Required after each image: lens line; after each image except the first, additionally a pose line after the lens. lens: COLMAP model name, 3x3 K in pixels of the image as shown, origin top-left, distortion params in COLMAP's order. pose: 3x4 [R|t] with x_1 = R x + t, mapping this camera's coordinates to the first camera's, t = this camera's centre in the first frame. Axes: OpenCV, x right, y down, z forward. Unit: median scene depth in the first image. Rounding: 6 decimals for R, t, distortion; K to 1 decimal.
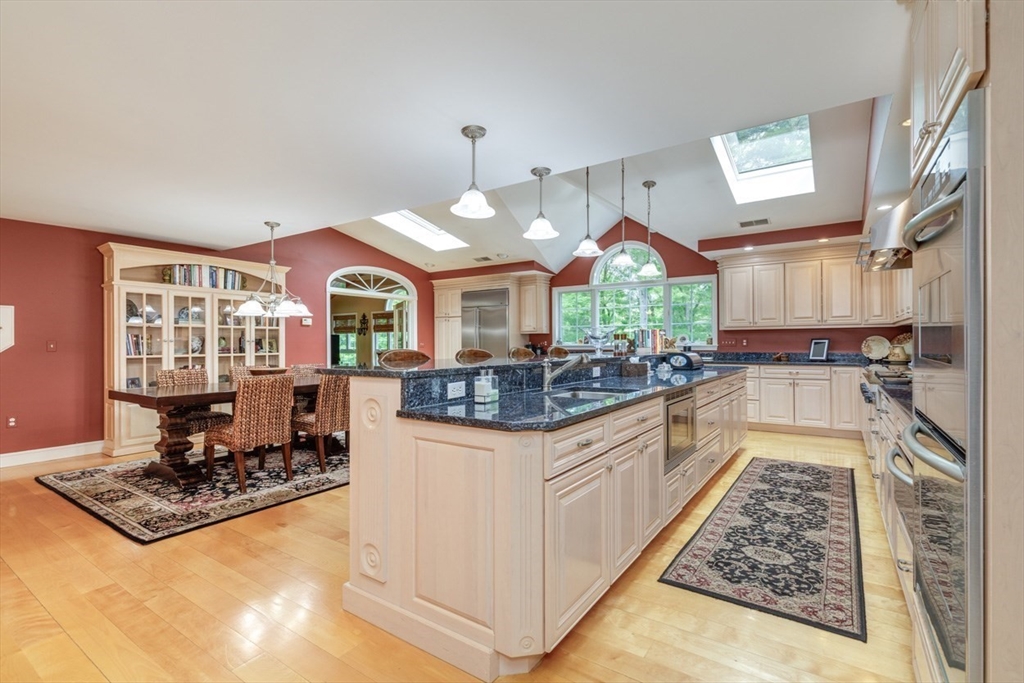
lens RADIAL K [[464.5, 0, 510.8], [0, 464.5, 344.1], [0, 0, 1]] dist [0.000520, 0.000502]
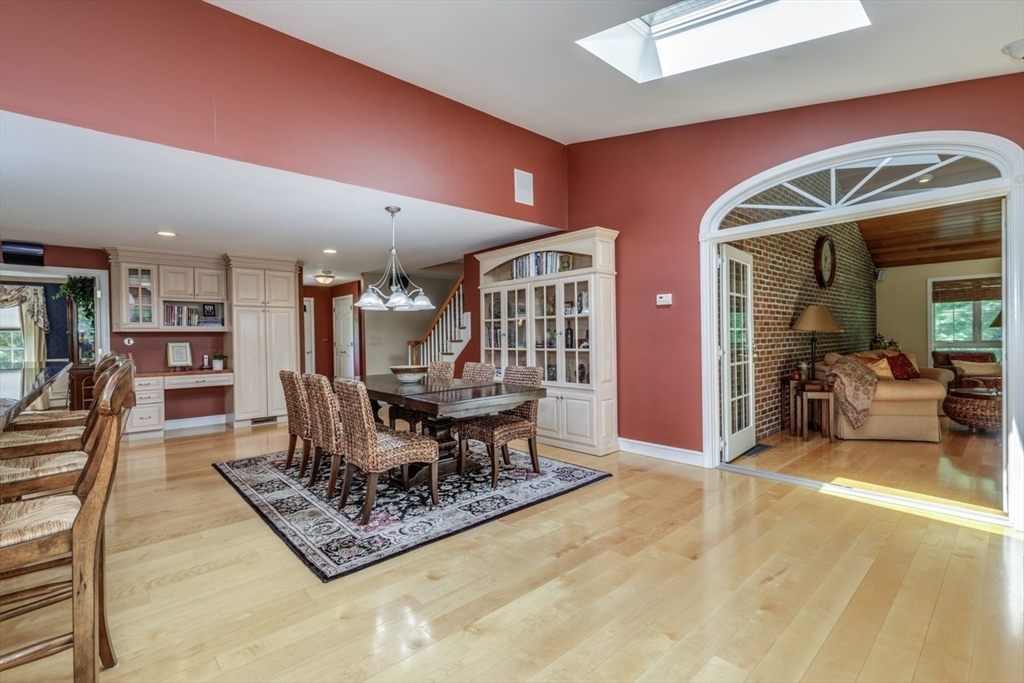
lens RADIAL K [[464.5, 0, 504.2], [0, 464.5, 340.9], [0, 0, 1]] dist [0.000520, 0.000502]
pose [[-0.235764, 0.019145, -0.971622, 0.275105], [0.023643, 0.999623, 0.013960, -0.006582], [0.971523, -0.019681, -0.236128, 1.163413]]
